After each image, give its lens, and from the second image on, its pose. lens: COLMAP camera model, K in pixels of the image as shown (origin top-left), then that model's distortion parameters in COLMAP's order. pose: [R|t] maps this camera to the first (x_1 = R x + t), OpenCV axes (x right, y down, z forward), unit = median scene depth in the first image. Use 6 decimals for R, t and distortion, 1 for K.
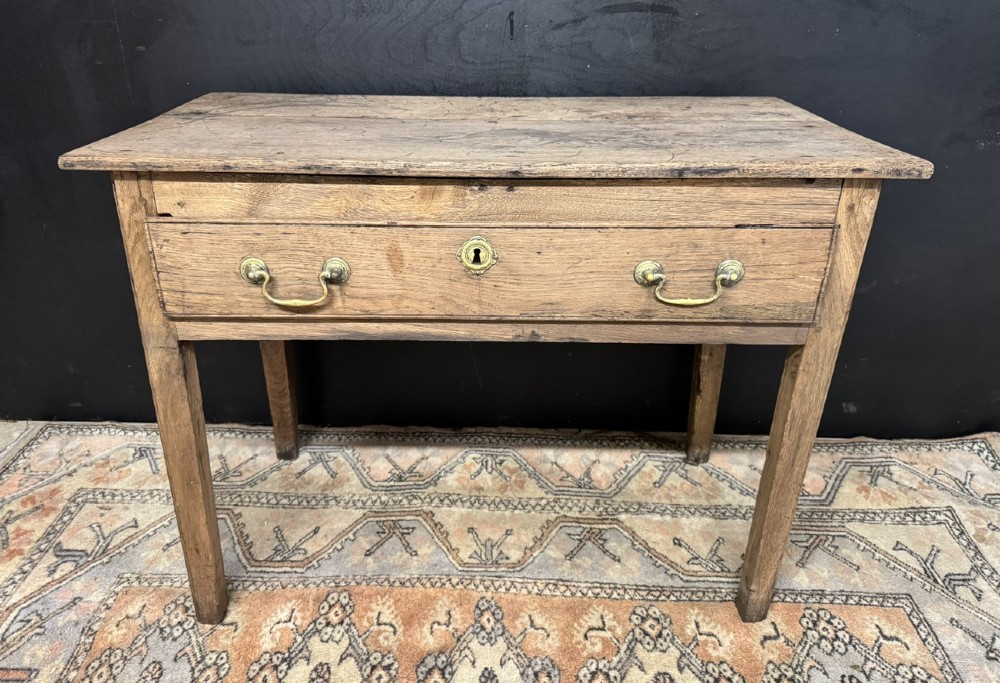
lens RADIAL K [[625.7, 0, 489.8], [0, 625.7, 320.7], [0, 0, 1]] dist [-0.007017, 0.001239]
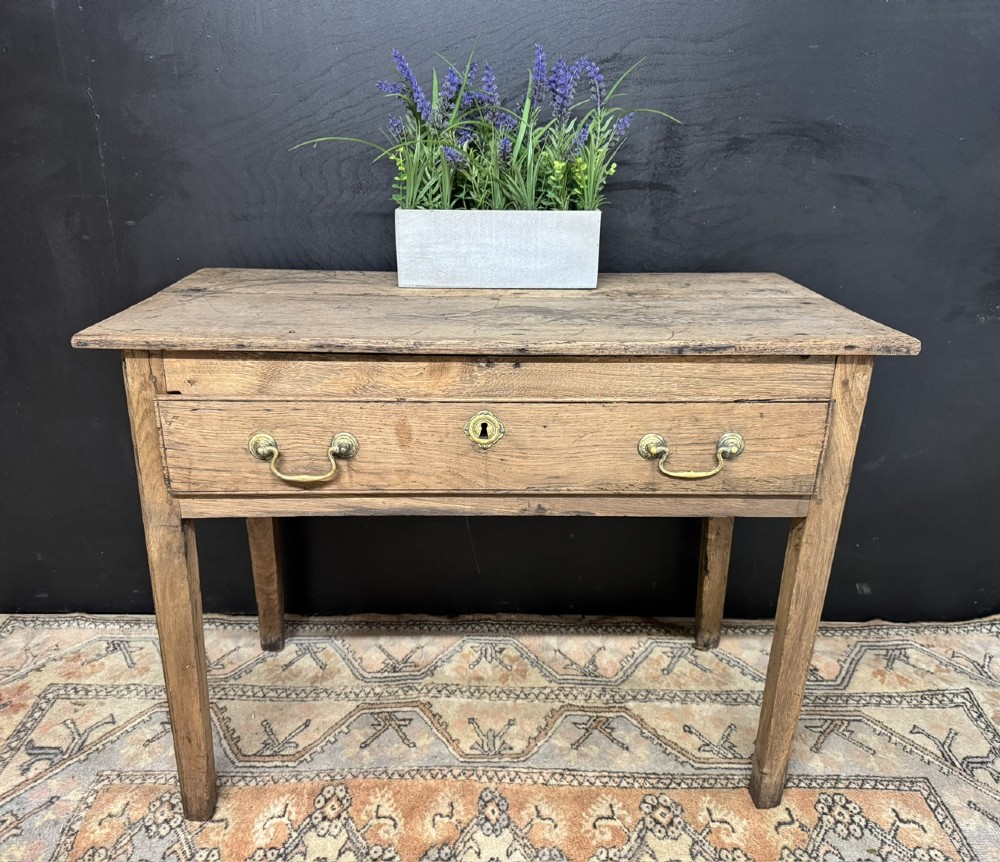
lens RADIAL K [[705.1, 0, 493.9], [0, 705.1, 469.1], [0, 0, 1]] dist [-0.012452, 0.007169]
pose [[0.999627, -0.006542, 0.026501, -0.024881], [0.008052, 0.998326, -0.057269, 0.017582], [-0.026082, 0.057461, 0.998007, -0.100895]]
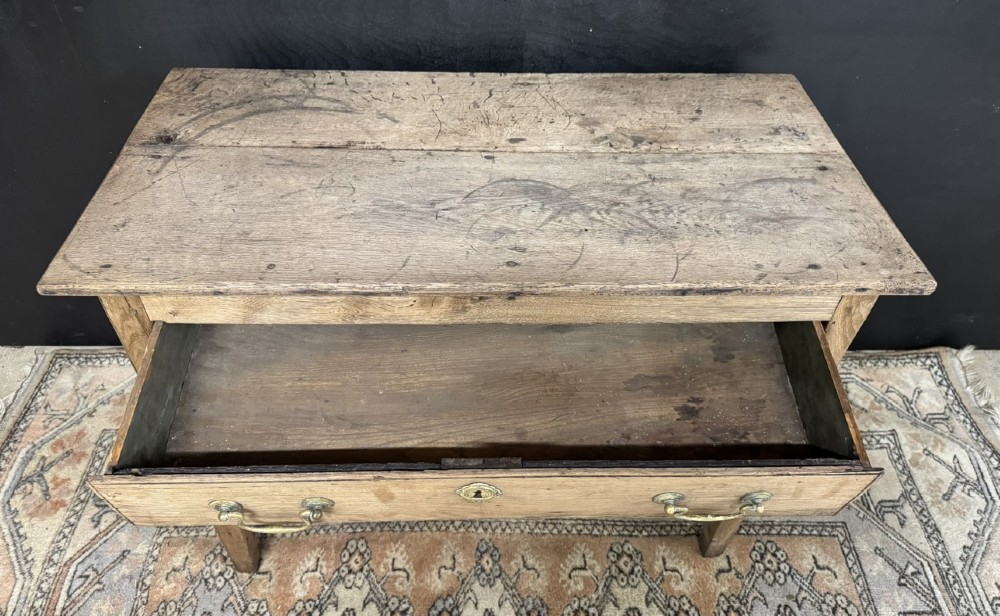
lens RADIAL K [[616.9, 0, 494.4], [0, 616.9, 271.7], [0, 0, 1]] dist [-0.000625, -0.003108]
pose [[0.999402, -0.016021, 0.030644, -0.015437], [0.006187, 0.954739, 0.297381, -0.372343], [-0.034021, -0.297014, 0.954267, 0.056113]]
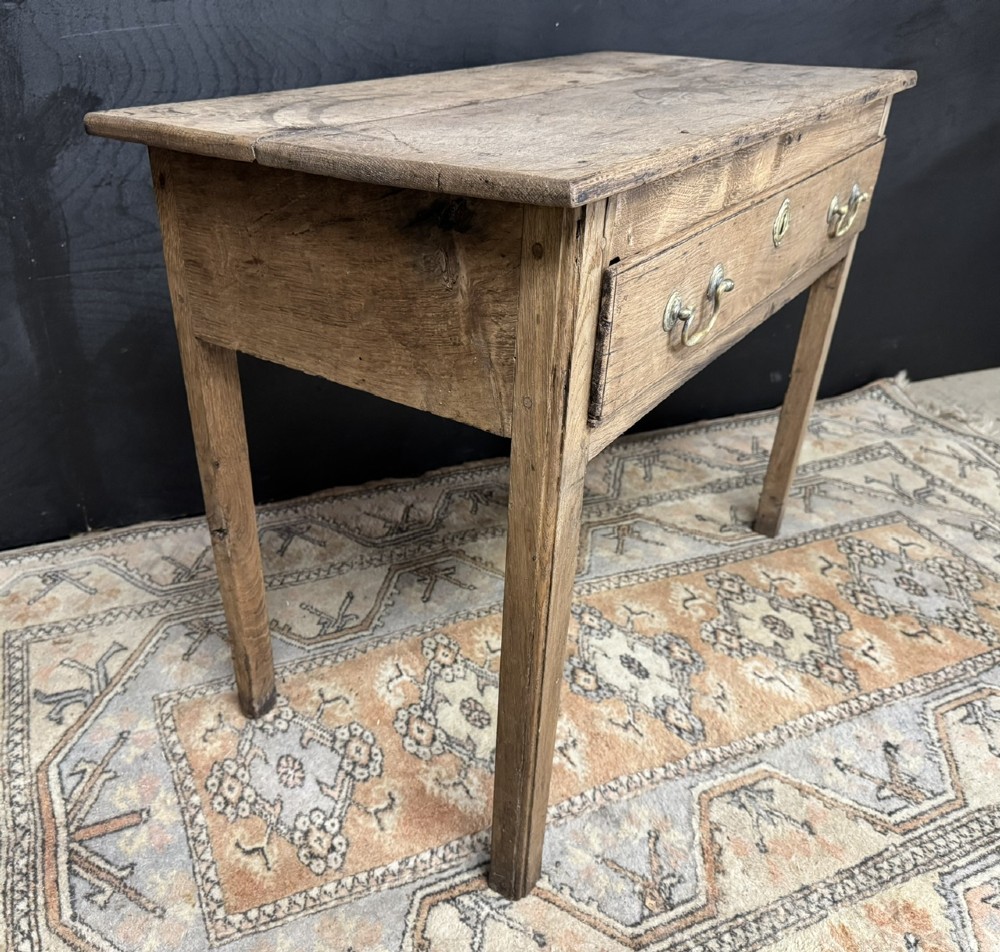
lens RADIAL K [[773.7, 0, 403.8], [0, 773.7, 470.6], [0, 0, 1]] dist [0.035938, -0.041231]
pose [[0.930425, -0.189710, 0.313558, -0.580015], [0.167840, 0.981168, 0.095596, 0.090366], [-0.325789, -0.036317, 0.944745, -0.019834]]
